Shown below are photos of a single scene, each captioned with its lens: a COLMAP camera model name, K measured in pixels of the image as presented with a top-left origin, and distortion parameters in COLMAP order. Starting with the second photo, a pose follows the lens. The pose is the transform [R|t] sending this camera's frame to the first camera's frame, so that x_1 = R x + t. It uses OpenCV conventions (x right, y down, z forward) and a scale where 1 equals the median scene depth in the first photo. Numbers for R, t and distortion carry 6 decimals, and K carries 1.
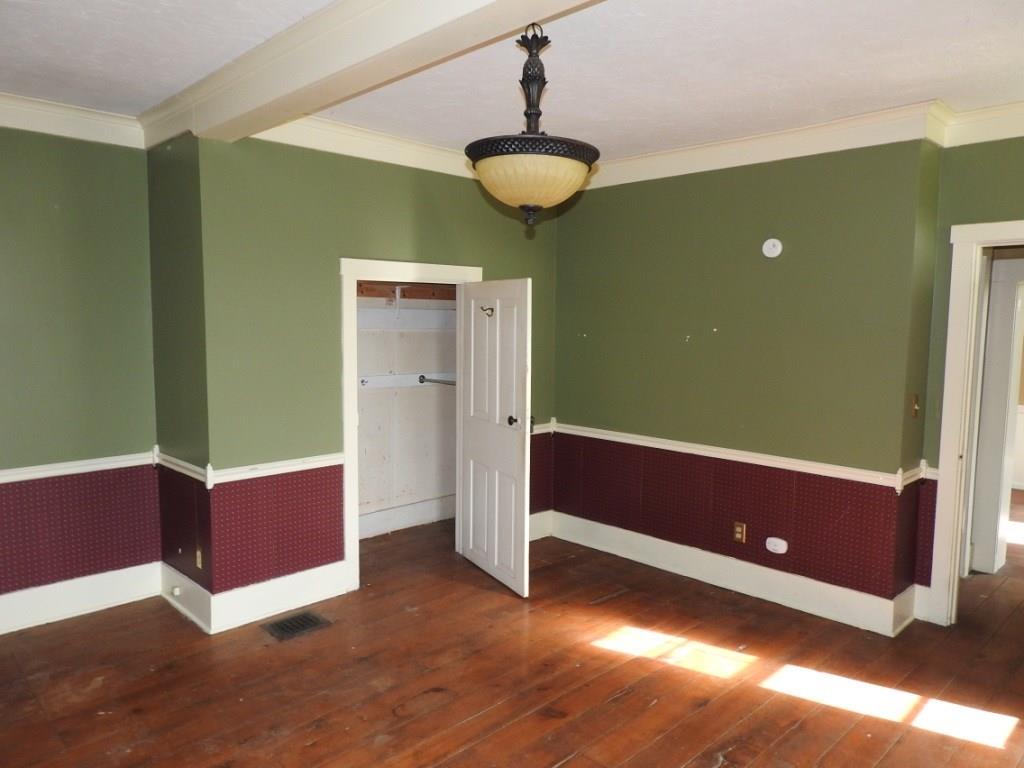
lens RADIAL K [[728.2, 0, 507.9], [0, 728.2, 390.2], [0, 0, 1]] dist [-0.002591, -0.000959]
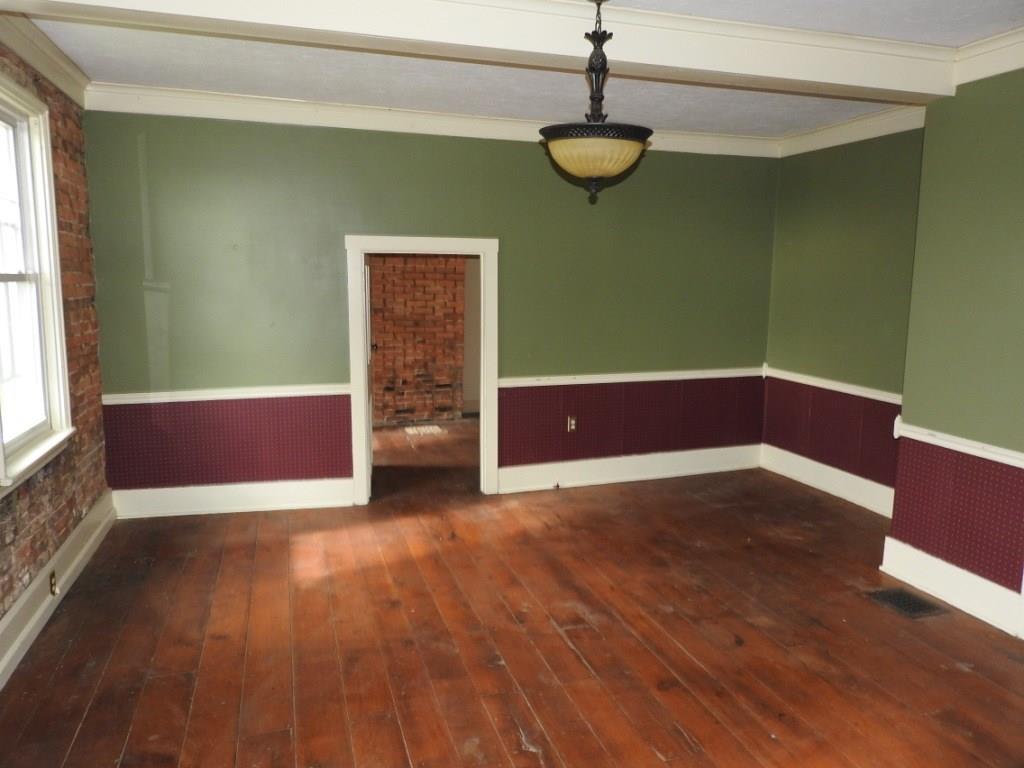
lens RADIAL K [[728.2, 0, 508.4], [0, 728.2, 378.4], [0, 0, 1]] dist [-0.002591, -0.000959]
pose [[-0.456775, 0.120121, -0.881435, 0.897999], [-0.101145, 0.977403, 0.185614, -0.103625], [0.883813, 0.173936, -0.434304, 1.087739]]
